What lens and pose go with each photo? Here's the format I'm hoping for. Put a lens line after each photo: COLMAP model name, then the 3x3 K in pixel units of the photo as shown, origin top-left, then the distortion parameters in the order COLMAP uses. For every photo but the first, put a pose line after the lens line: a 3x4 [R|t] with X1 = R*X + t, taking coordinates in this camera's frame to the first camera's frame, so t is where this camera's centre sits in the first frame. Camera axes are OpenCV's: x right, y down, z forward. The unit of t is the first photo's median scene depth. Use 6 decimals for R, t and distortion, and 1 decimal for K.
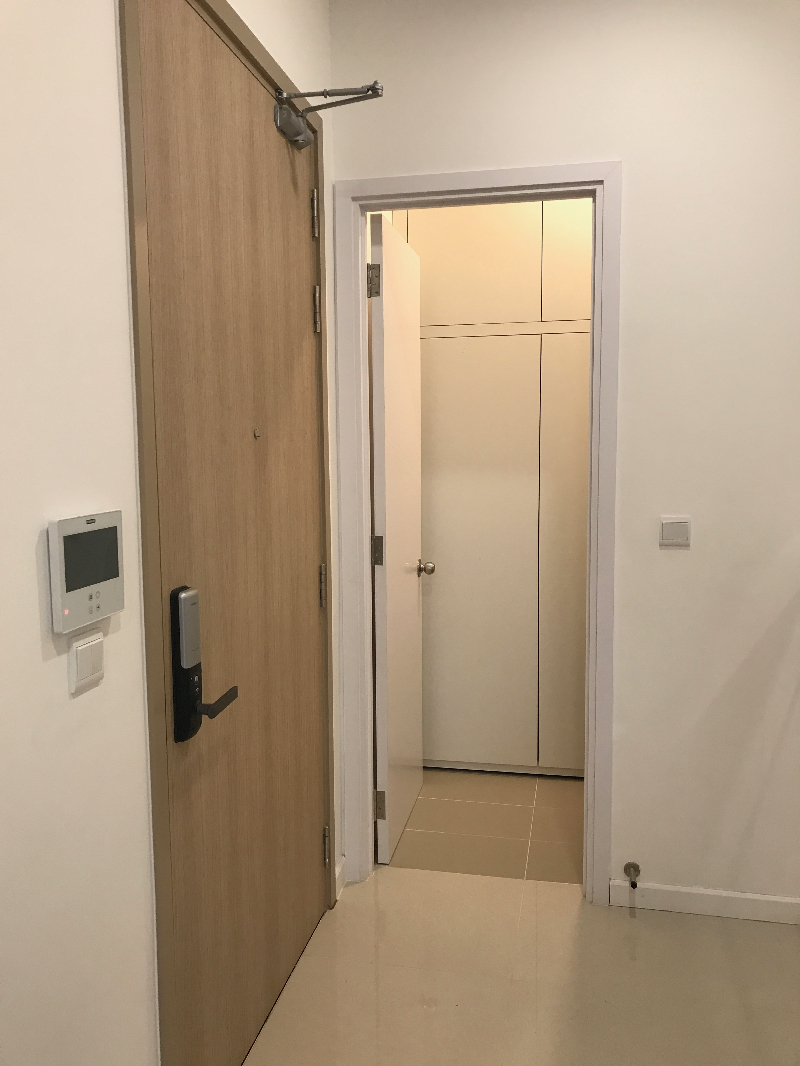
lens RADIAL K [[877.5, 0, 400.0], [0, 877.5, 533.0], [0, 0, 1]] dist [0.052718, -0.063332]
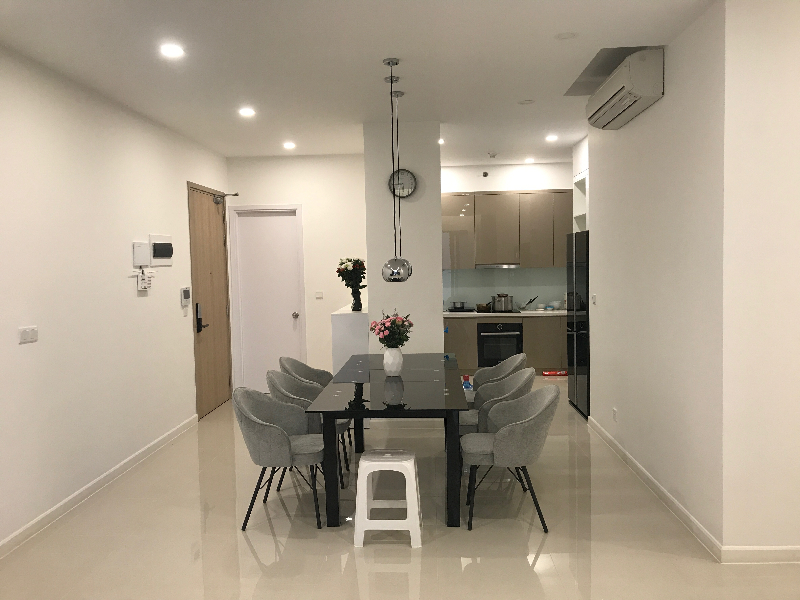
lens RADIAL K [[658.5, 0, 400.0], [0, 658.5, 300.0], [0, 0, 1]] dist [0.052718, -0.063332]
pose [[0.988423, -0.023273, 0.149928, 0.346932], [0.031332, 0.998175, -0.051616, 0.281681], [-0.148453, 0.055716, 0.987349, -3.036083]]
